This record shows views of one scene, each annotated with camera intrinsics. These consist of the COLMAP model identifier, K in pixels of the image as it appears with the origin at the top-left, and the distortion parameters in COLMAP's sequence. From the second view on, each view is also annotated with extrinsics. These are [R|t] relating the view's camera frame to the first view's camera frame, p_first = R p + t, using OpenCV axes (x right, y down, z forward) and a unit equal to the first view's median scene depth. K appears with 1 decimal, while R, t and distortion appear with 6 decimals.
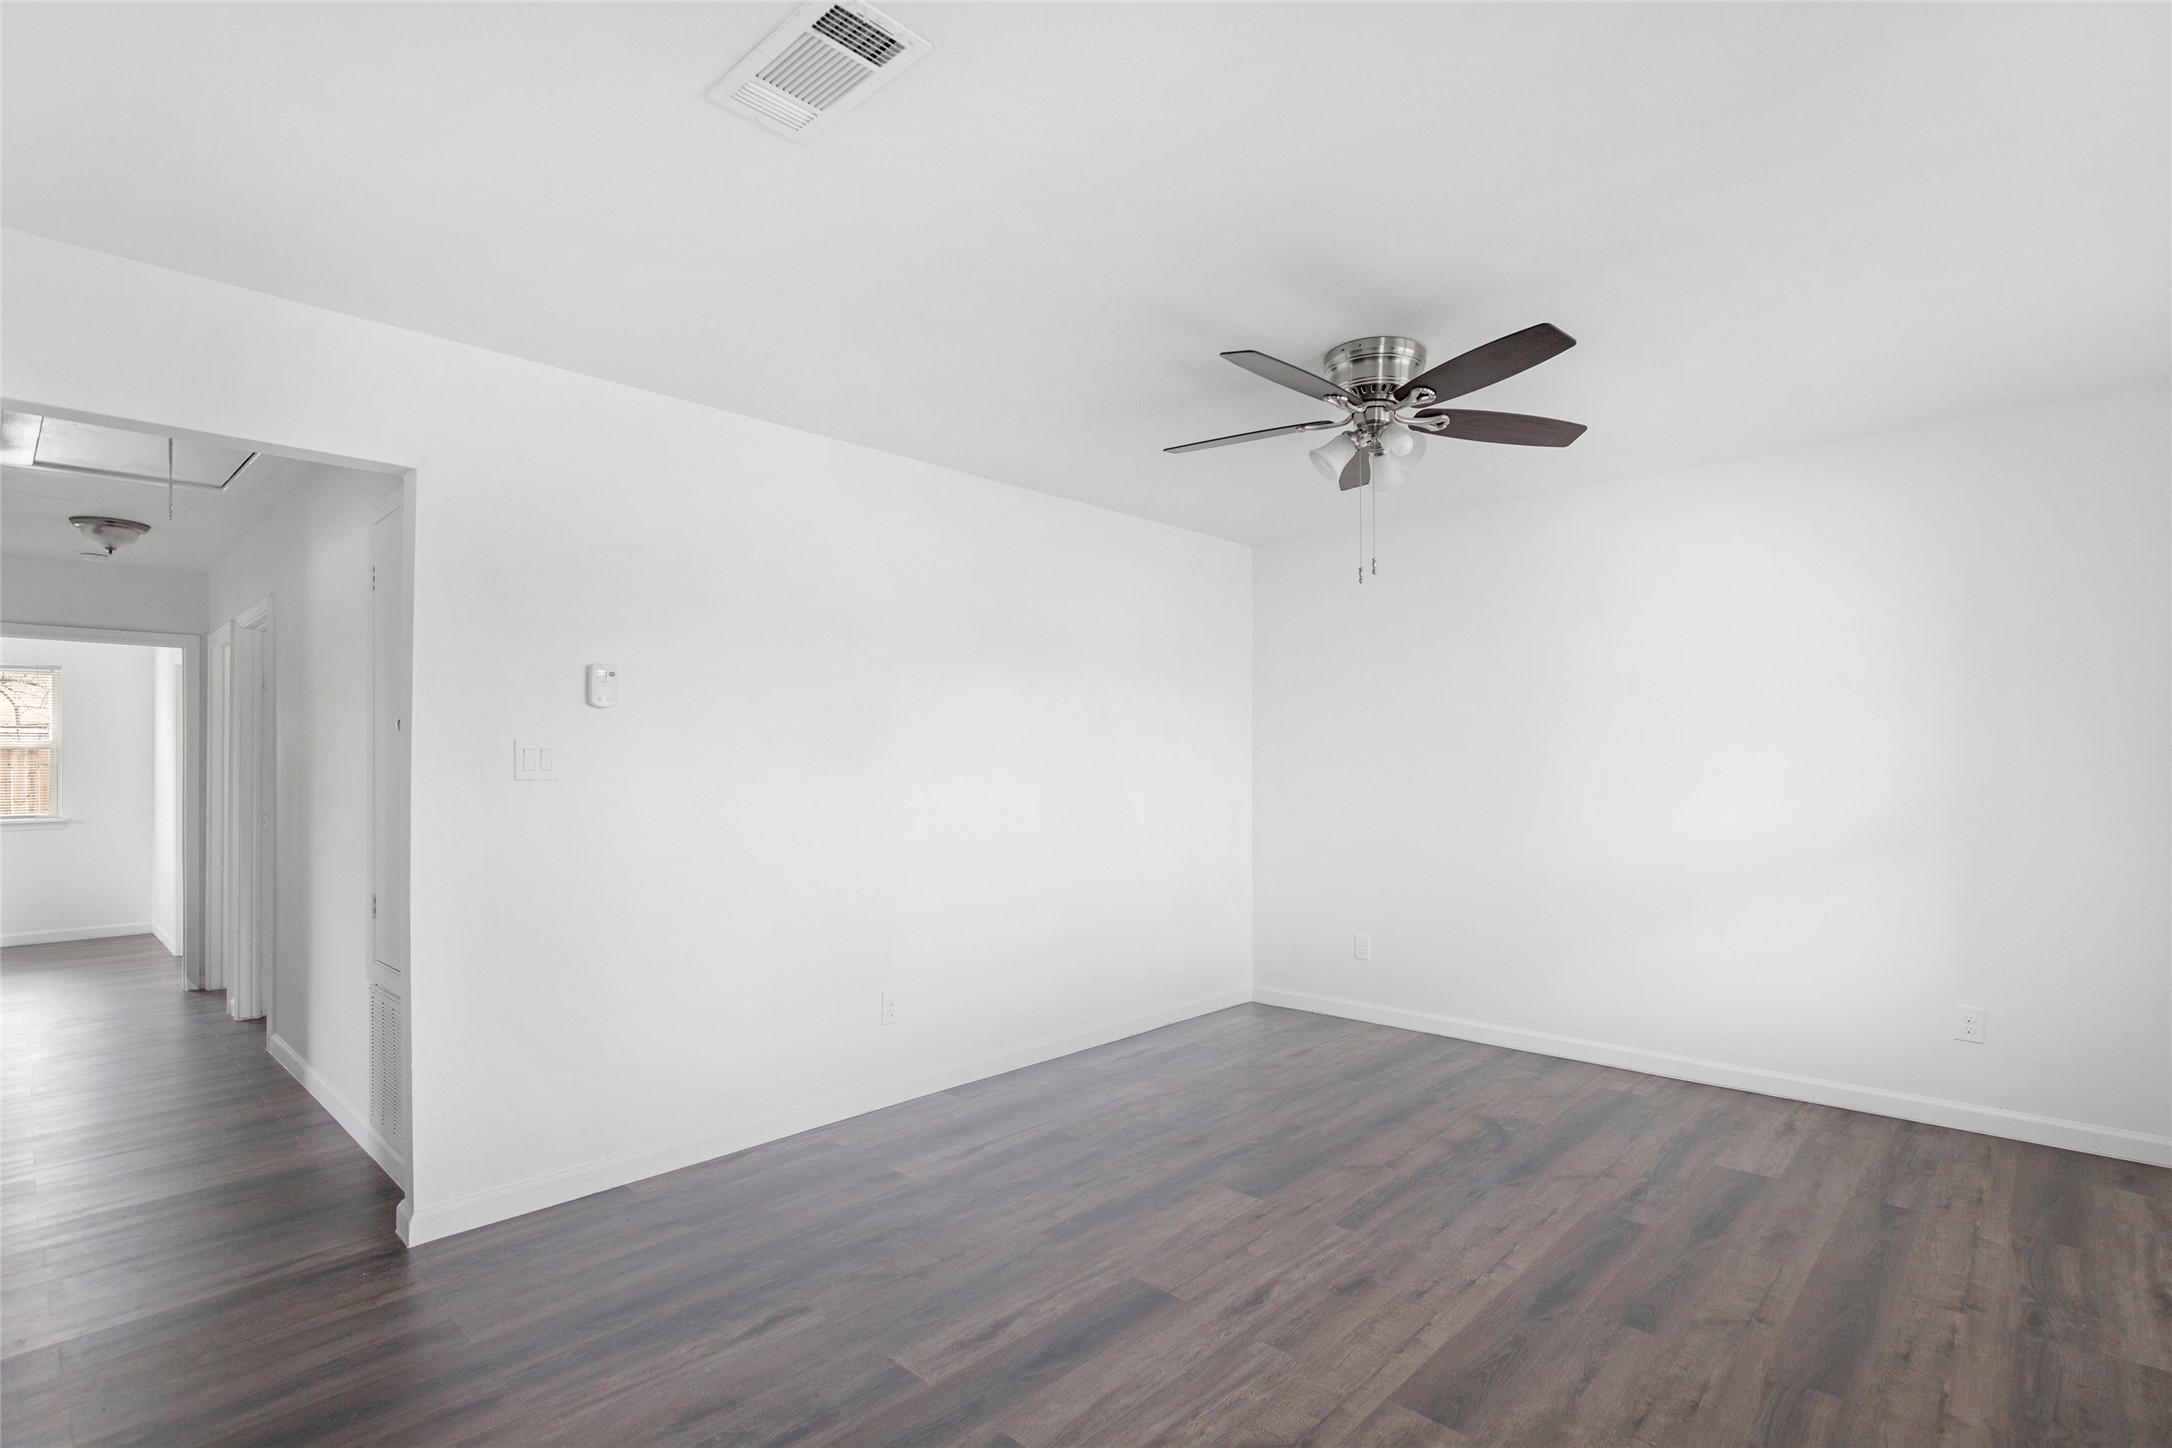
lens RADIAL K [[1013.8, 0, 1130.8], [0, 1013.8, 759.0], [0, 0, 1]] dist [-0.006451, -0.001125]
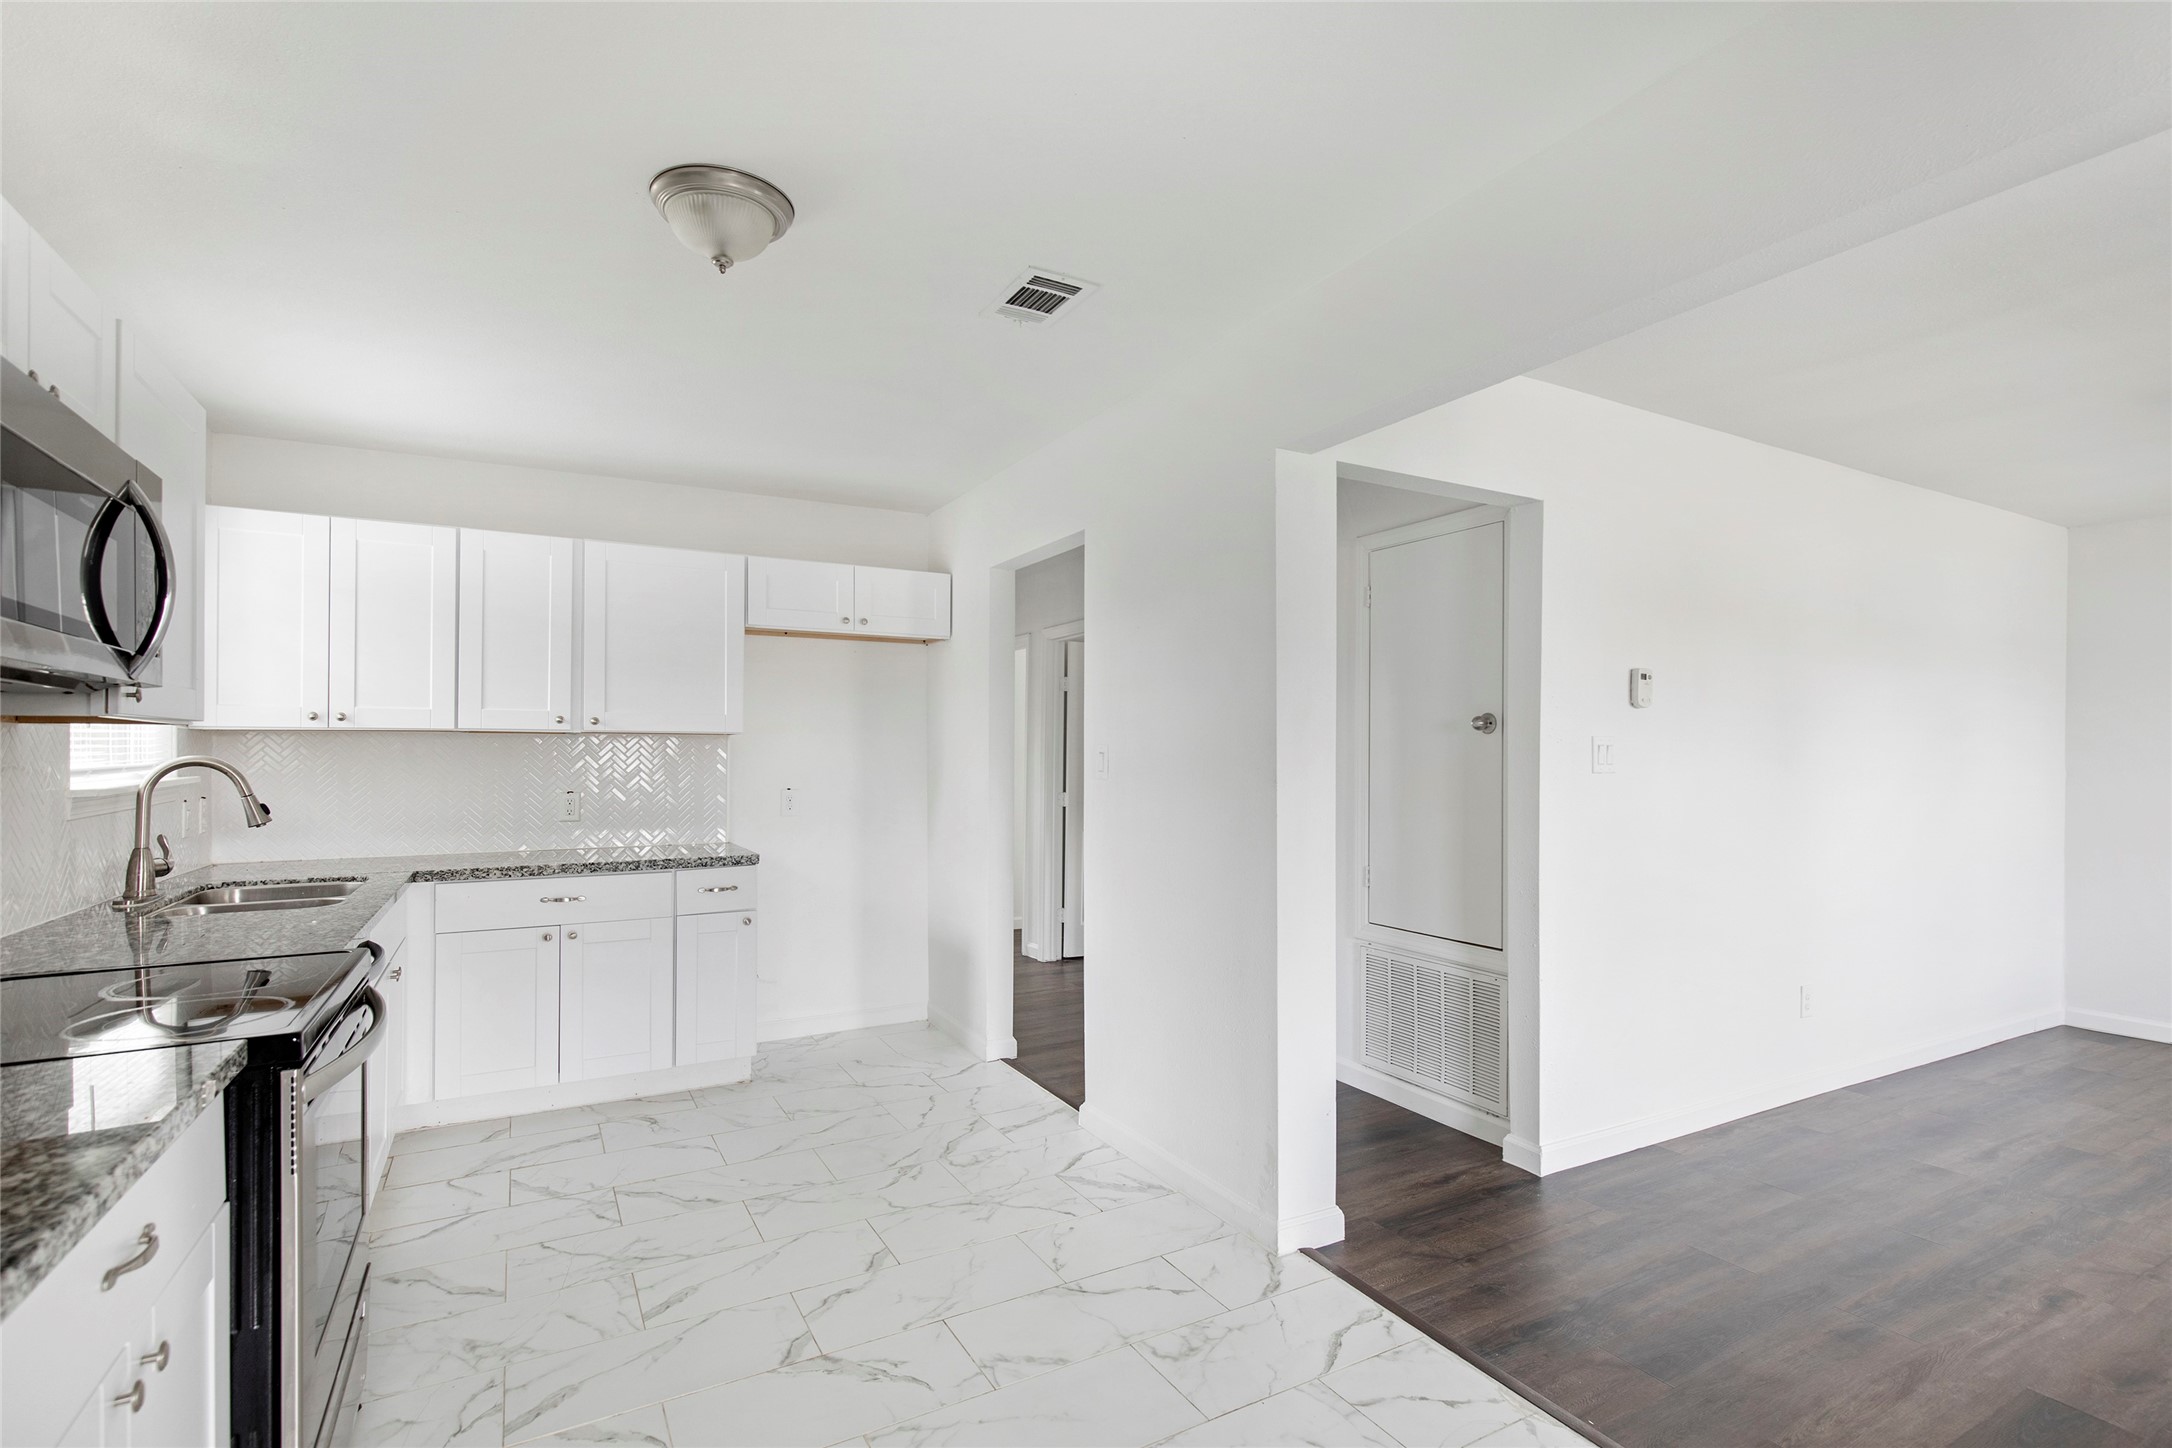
lens RADIAL K [[1013.8, 0, 1096.6], [0, 1013.8, 745.9], [0, 0, 1]] dist [-0.006451, -0.001125]
pose [[0.942945, 0.008880, -0.332829, -0.781203], [-0.007971, 0.999960, 0.004097, -0.009630], [0.332852, -0.001211, 0.942978, -0.252151]]
